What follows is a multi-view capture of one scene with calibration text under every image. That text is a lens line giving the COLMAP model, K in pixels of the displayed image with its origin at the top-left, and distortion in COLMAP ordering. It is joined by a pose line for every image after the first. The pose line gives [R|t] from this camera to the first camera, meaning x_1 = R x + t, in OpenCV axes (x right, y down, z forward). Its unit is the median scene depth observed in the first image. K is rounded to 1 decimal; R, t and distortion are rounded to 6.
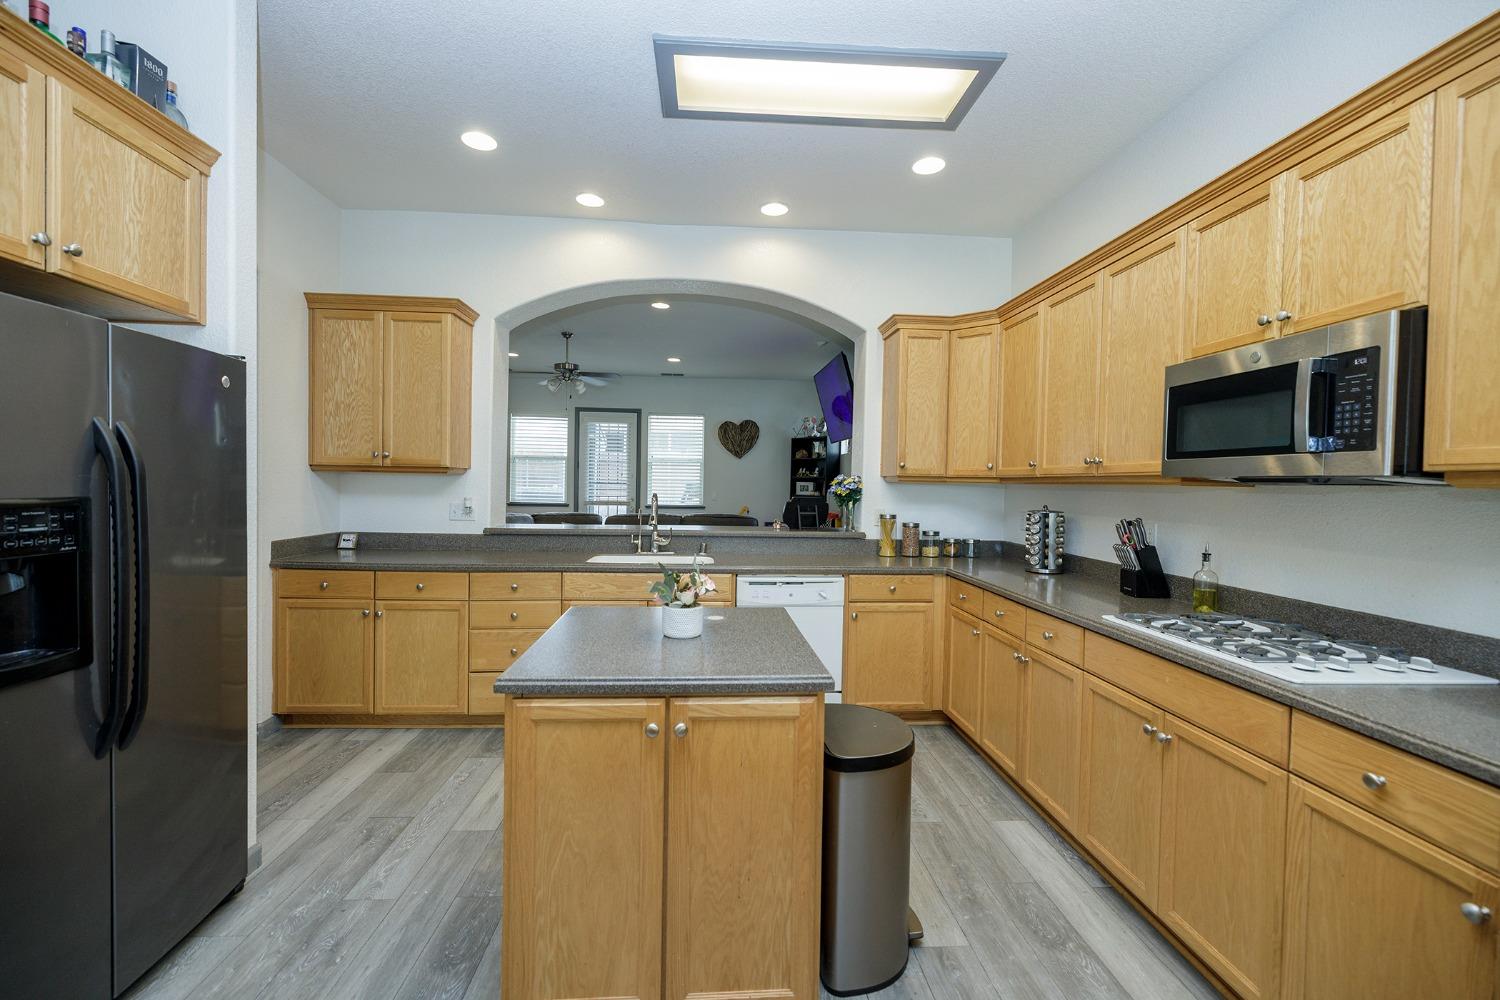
lens RADIAL K [[633.6, 0, 742.3], [0, 633.6, 497.5], [0, 0, 1]] dist [-0.004316, -0.000501]
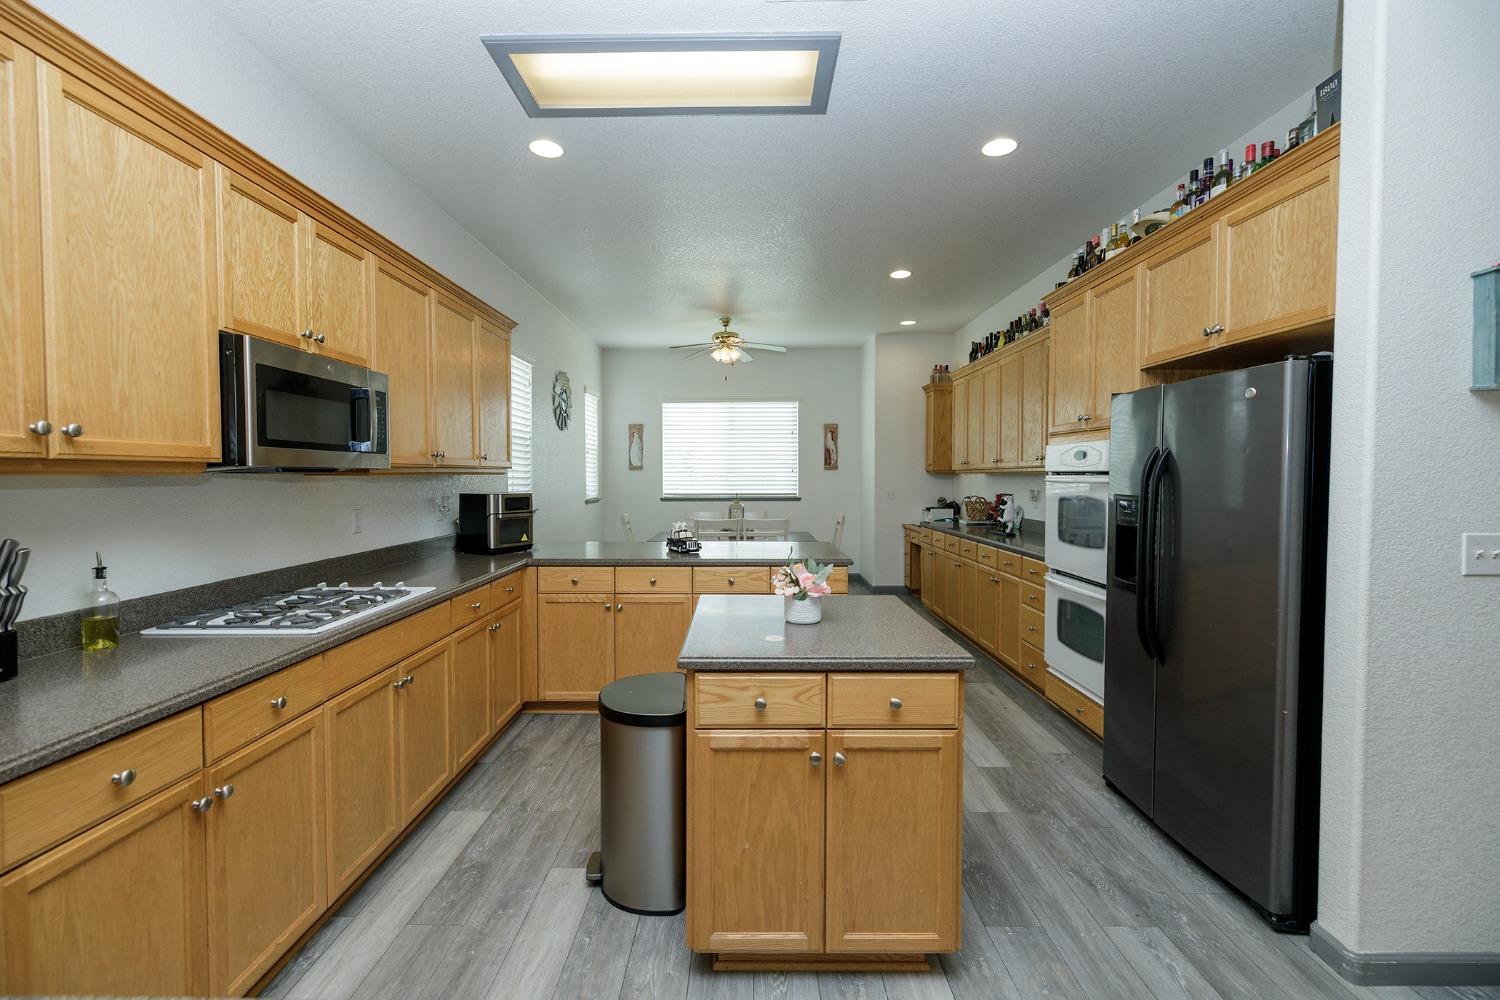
lens RADIAL K [[633.6, 0, 743.1], [0, 633.6, 494.4], [0, 0, 1]] dist [-0.004316, -0.000501]
pose [[-0.997521, -0.020807, 0.067217, -0.061999], [-0.017261, 0.998450, 0.052907, -0.058396], [-0.068214, 0.051615, -0.996335, 2.080345]]
